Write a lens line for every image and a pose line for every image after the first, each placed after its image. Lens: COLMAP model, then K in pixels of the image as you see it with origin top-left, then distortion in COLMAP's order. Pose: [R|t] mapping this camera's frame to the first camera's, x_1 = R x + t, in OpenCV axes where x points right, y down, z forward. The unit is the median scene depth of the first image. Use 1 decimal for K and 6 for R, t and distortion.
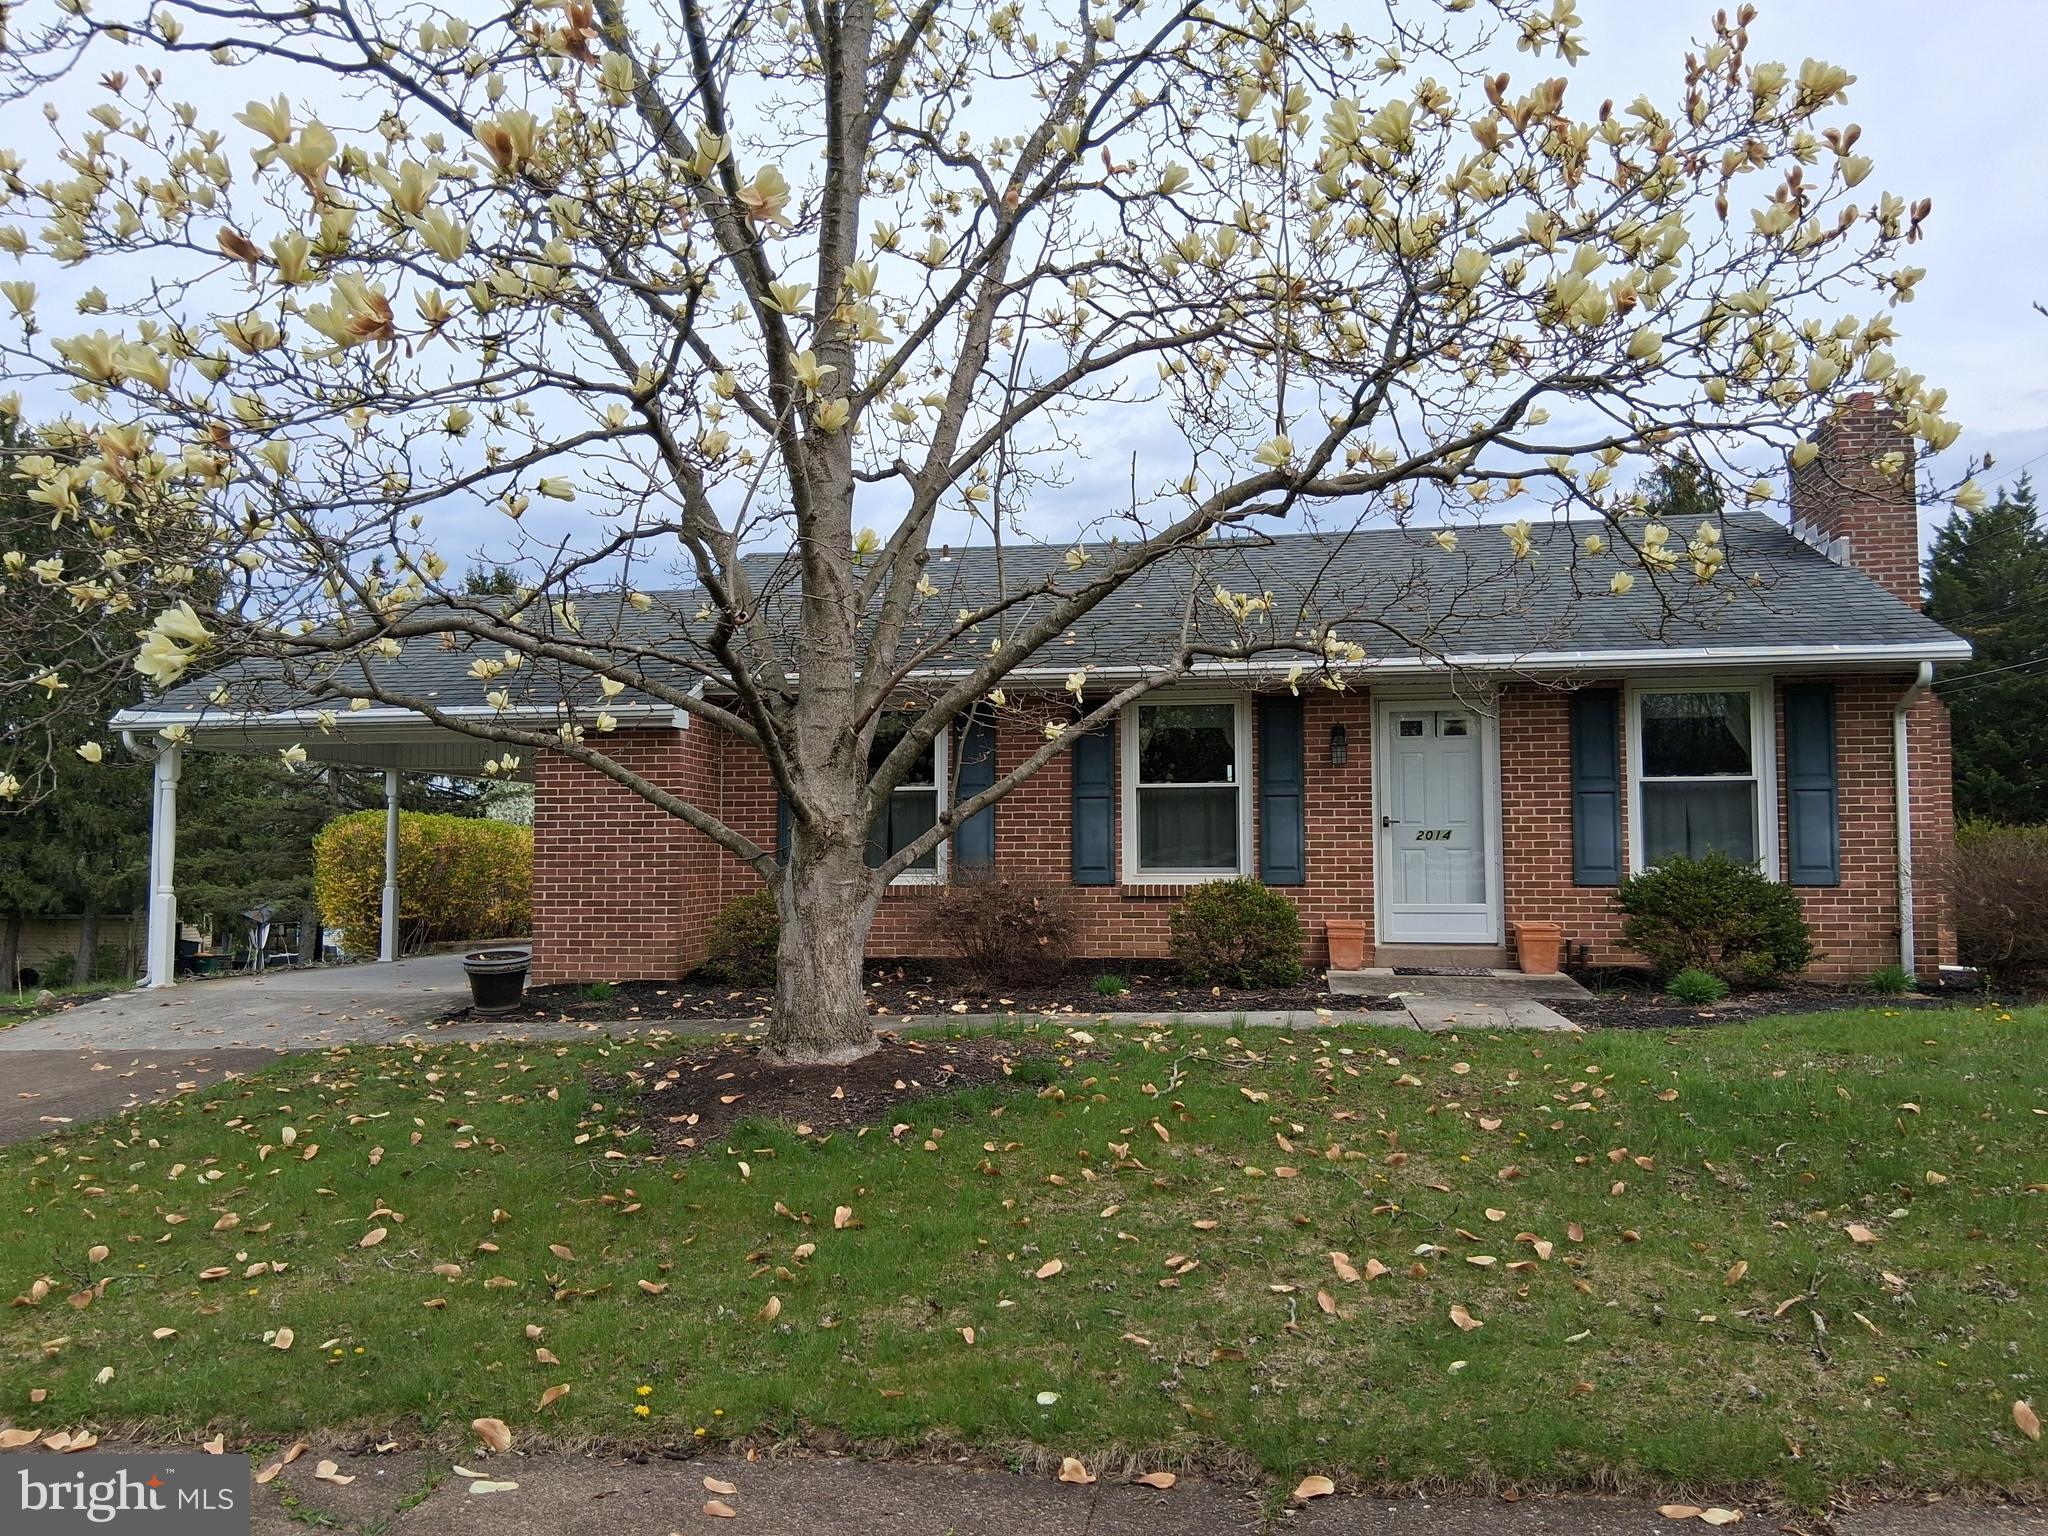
lens RADIAL K [[1547.8, 0, 1024.0], [0, 1547.8, 768.0], [0, 0, 1]] dist [0.109263, -0.184120]
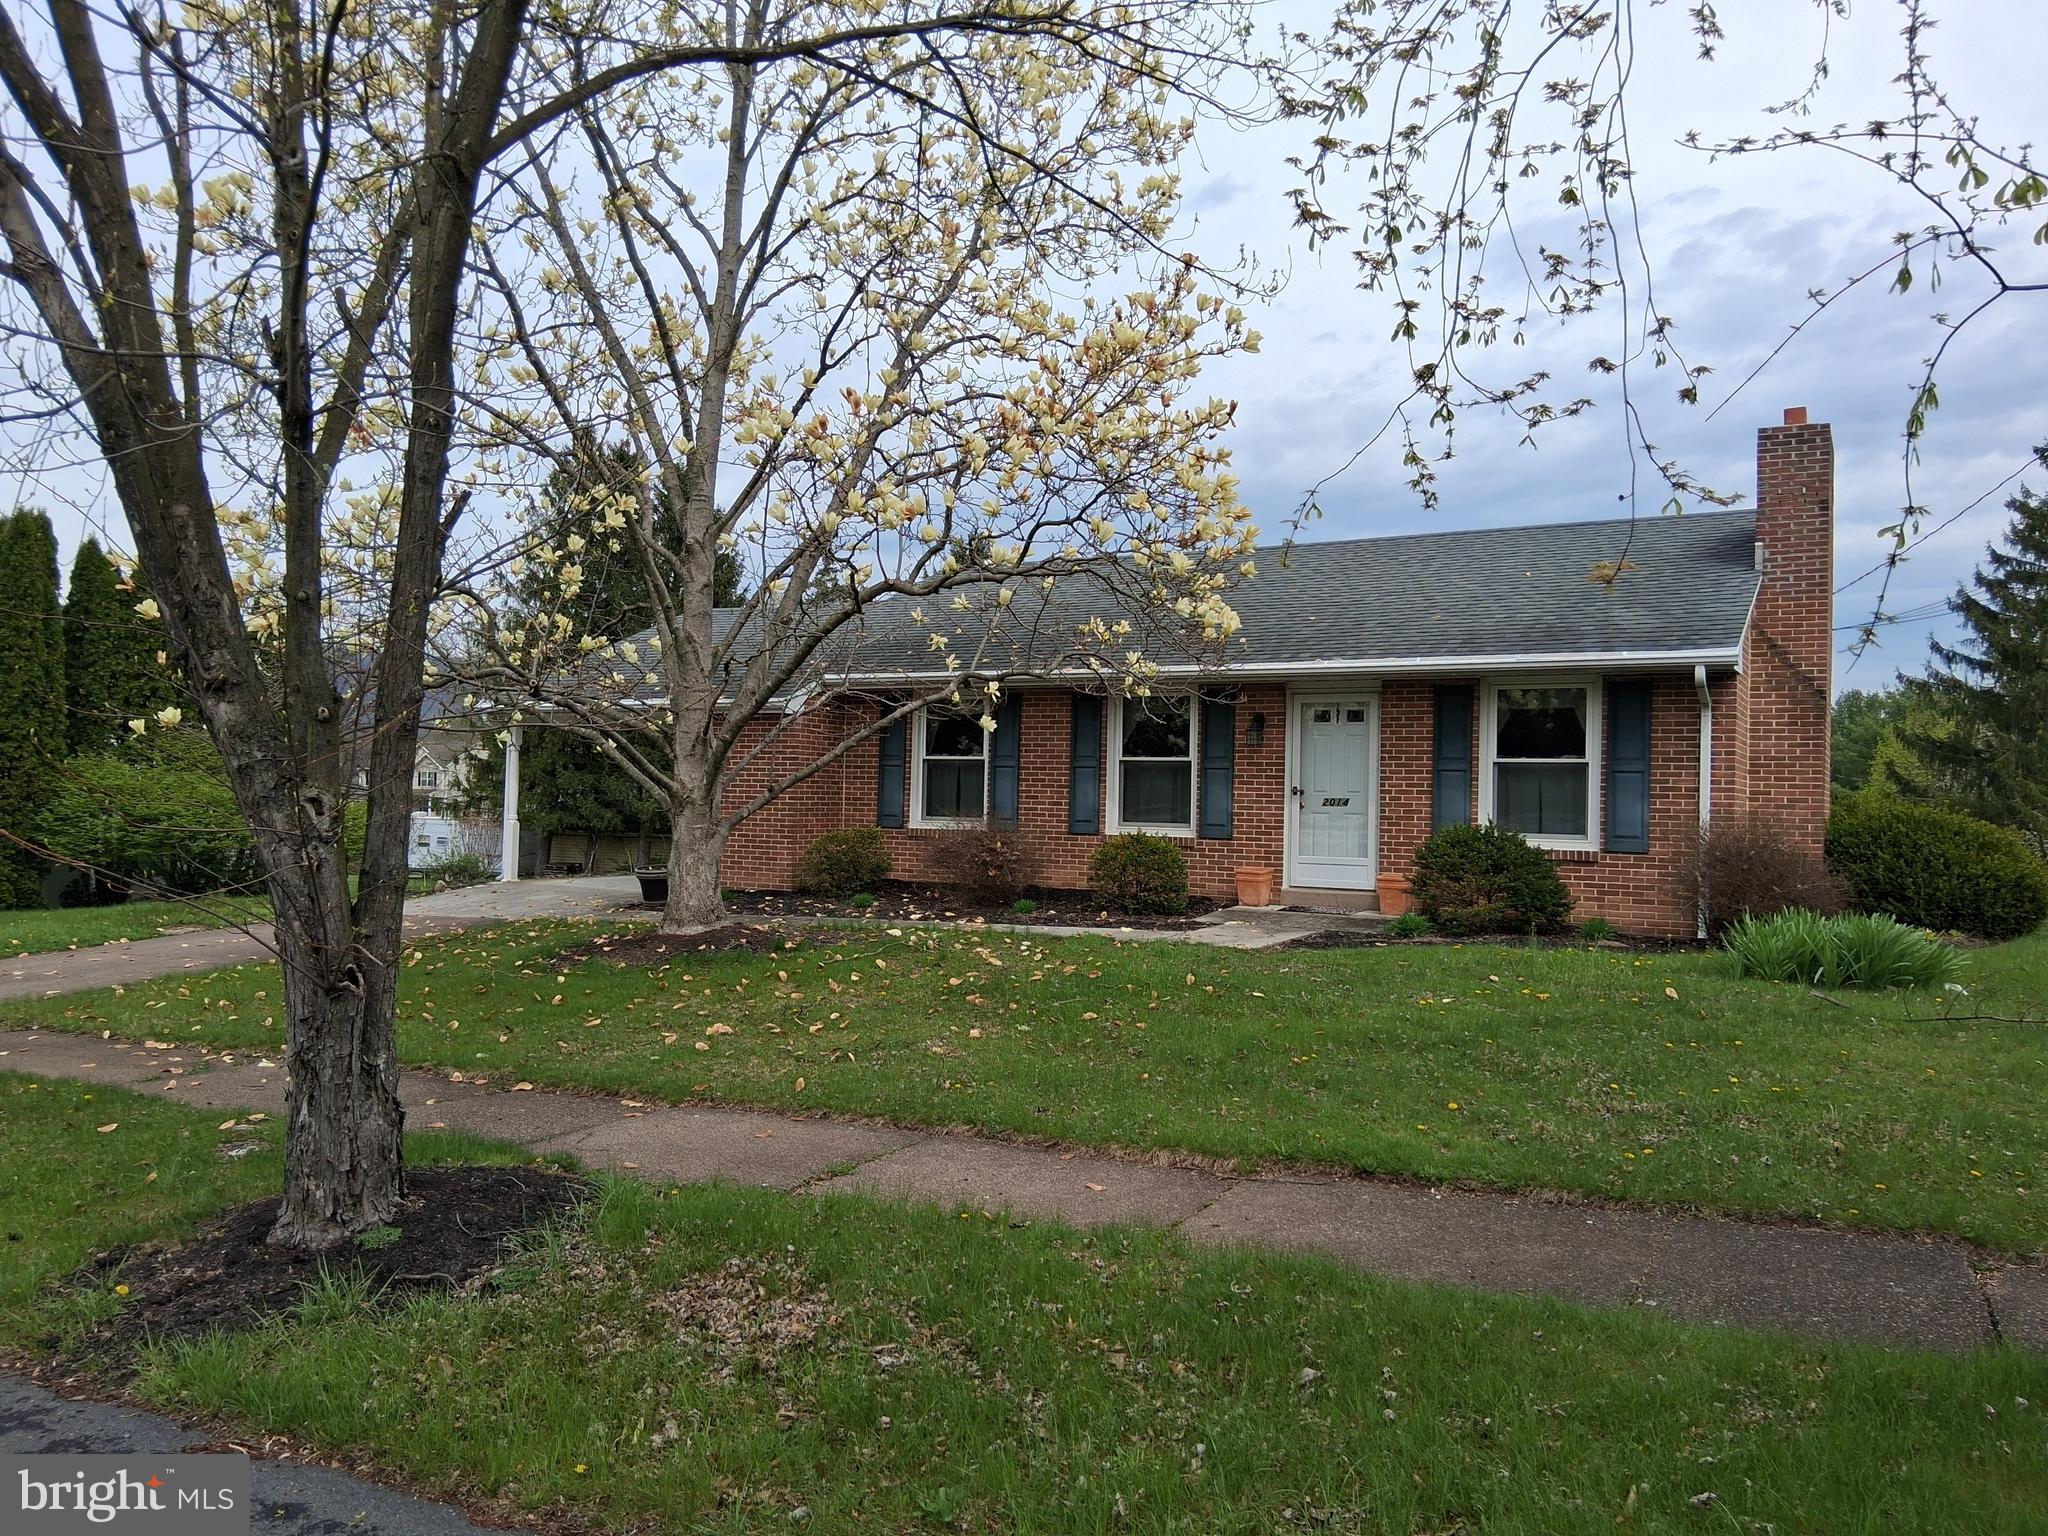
lens RADIAL K [[1547.8, 0, 1024.0], [0, 1547.8, 768.0], [0, 0, 1]] dist [0.109263, -0.184120]
pose [[0.938248, 0.016449, -0.345573, 0.483205], [-0.003515, 0.999271, 0.038021, -0.032234], [0.345946, -0.034459, 0.937621, -0.262980]]
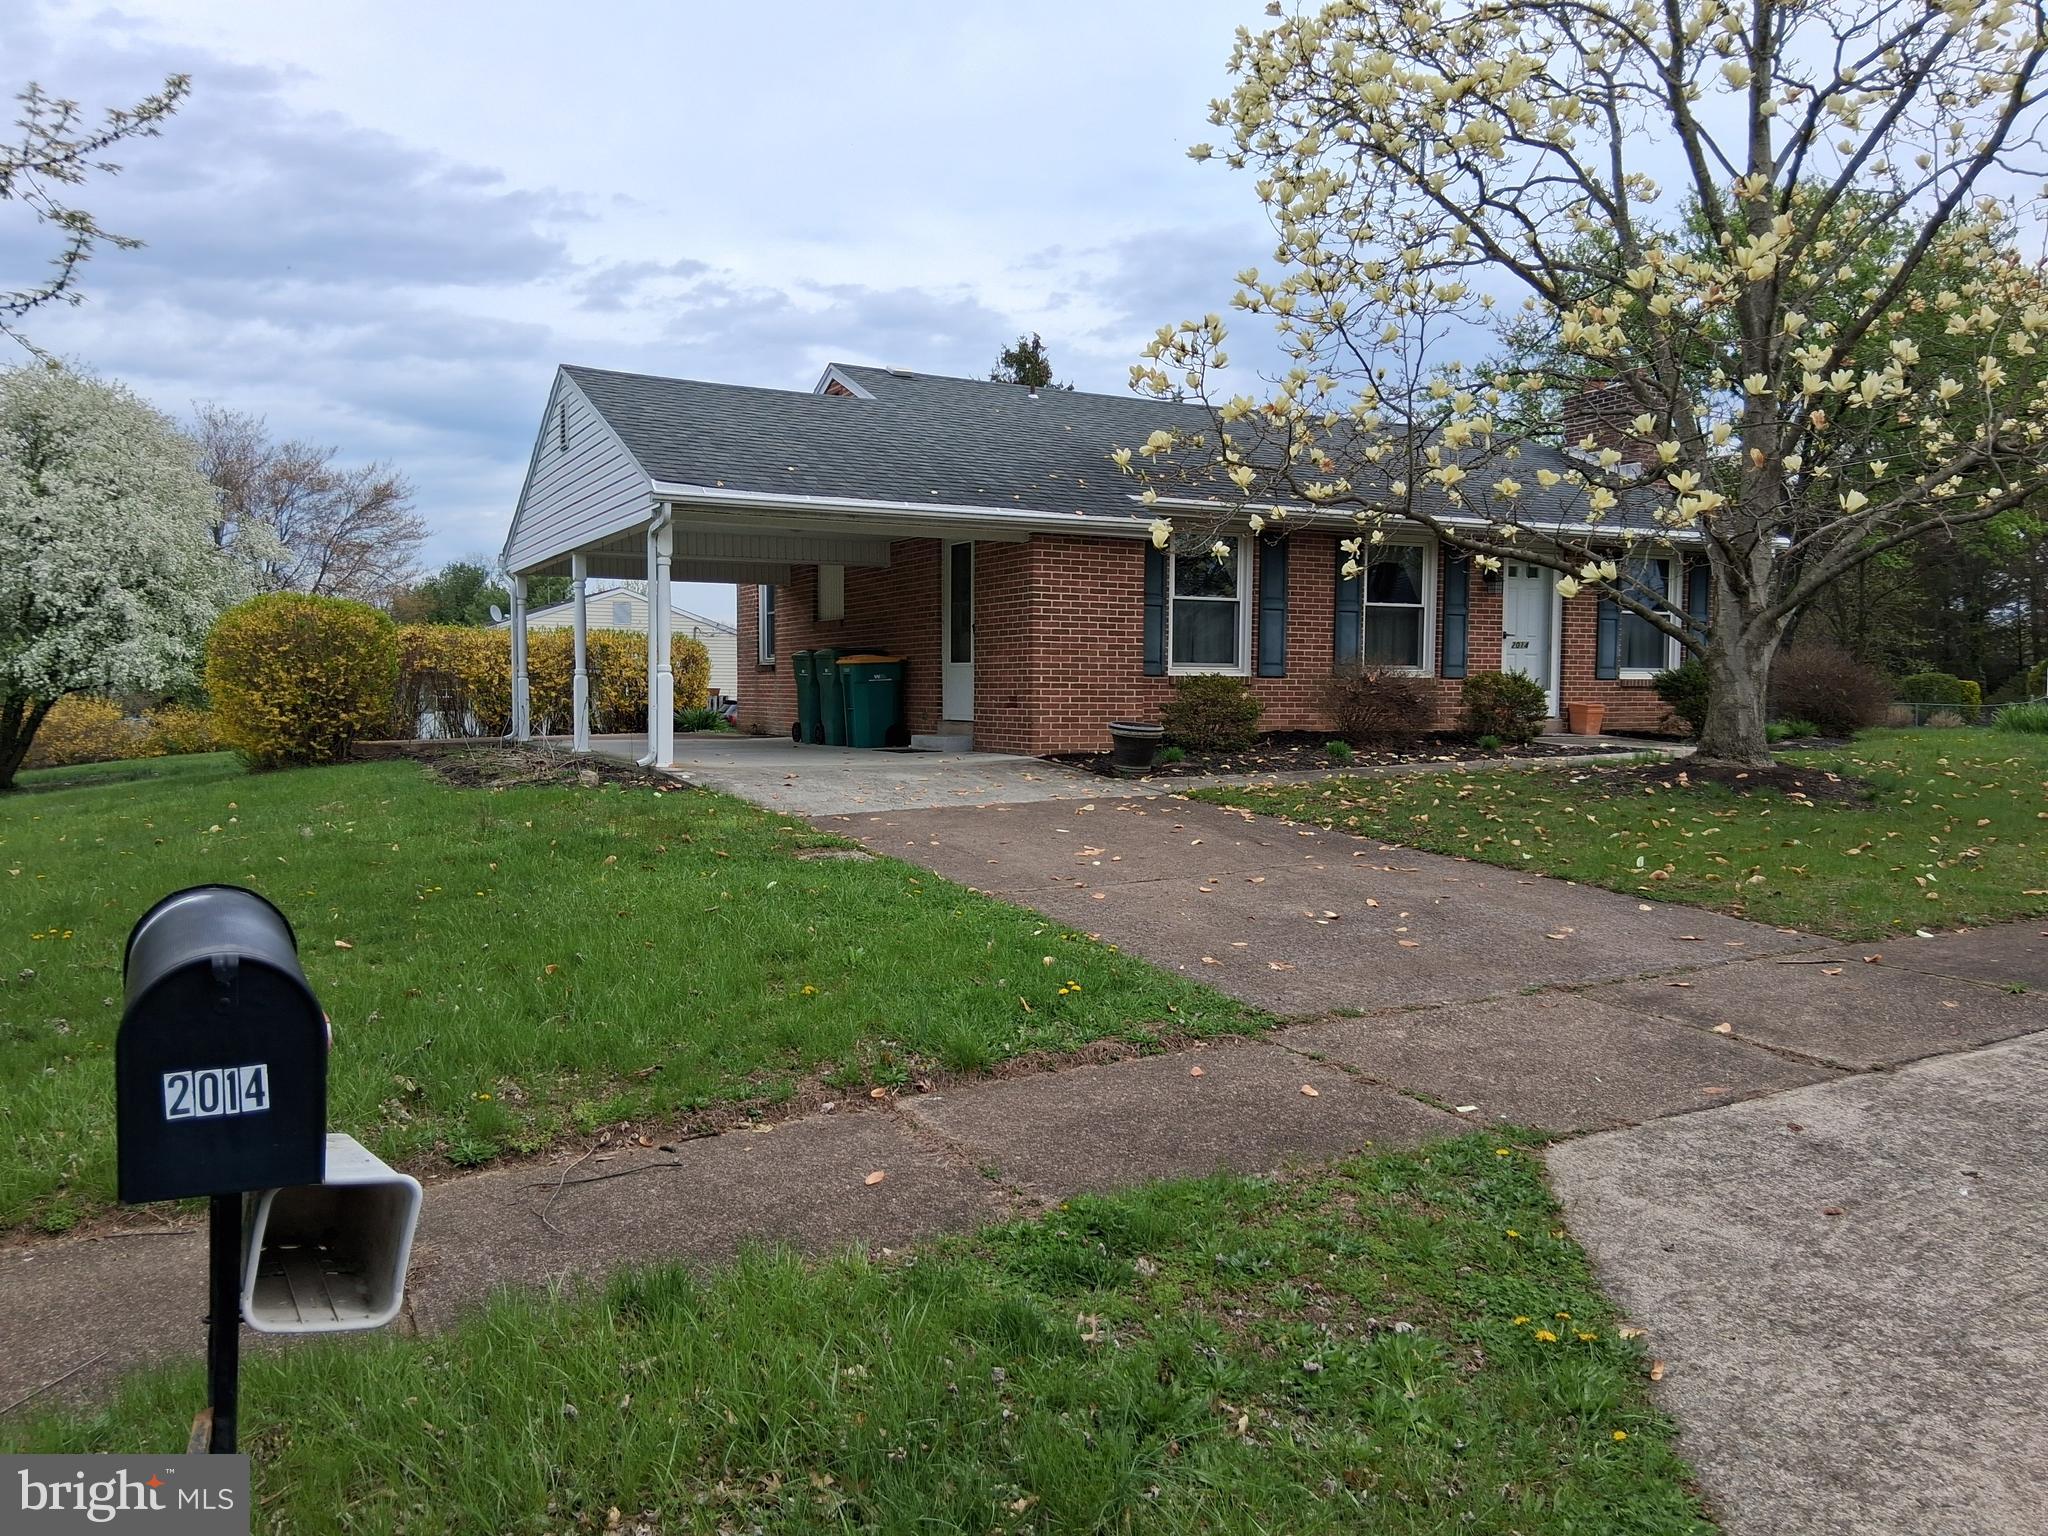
lens RADIAL K [[1547.8, 0, 1024.0], [0, 1547.8, 768.0], [0, 0, 1]] dist [0.109263, -0.184120]
pose [[0.803470, -0.021664, 0.594950, -1.053261], [-0.043159, 0.994589, 0.094502, 0.042099], [-0.593778, -0.101608, 0.798188, 0.097281]]
